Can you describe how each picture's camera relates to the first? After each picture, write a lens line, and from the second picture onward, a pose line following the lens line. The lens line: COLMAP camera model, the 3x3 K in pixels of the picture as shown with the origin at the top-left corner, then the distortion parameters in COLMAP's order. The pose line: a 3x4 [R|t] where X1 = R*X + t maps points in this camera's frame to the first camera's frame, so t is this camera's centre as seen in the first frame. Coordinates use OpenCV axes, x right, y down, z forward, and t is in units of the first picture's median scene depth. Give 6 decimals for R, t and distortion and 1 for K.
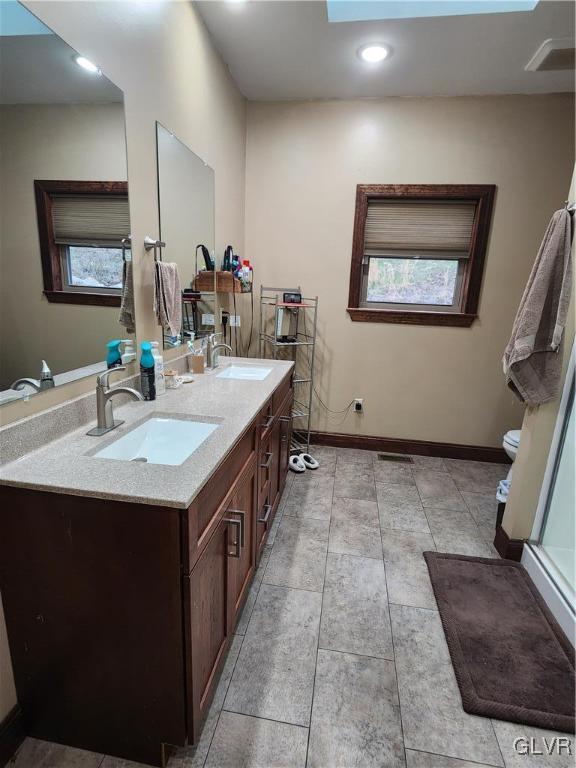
lens RADIAL K [[400.9, 0, 288.0], [0, 400.9, 384.0], [0, 0, 1]] dist [-0.001171, -0.000041]
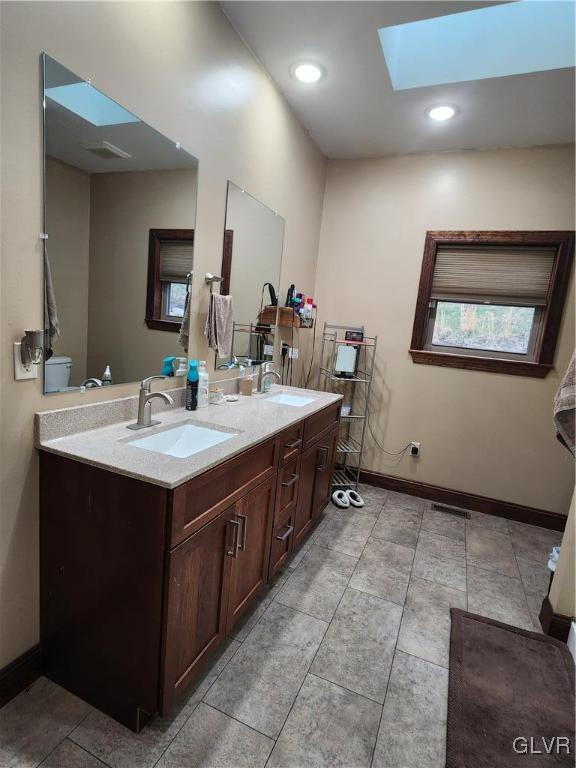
lens RADIAL K [[405.6, 0, 288.0], [0, 405.6, 384.0], [0, 0, 1]] dist [-0.001778, 0.000596]
pose [[0.967958, 0.085552, -0.236089, 0.146323], [-0.110068, 0.989594, -0.092678, 0.033093], [0.225703, 0.115694, 0.967302, -0.052954]]
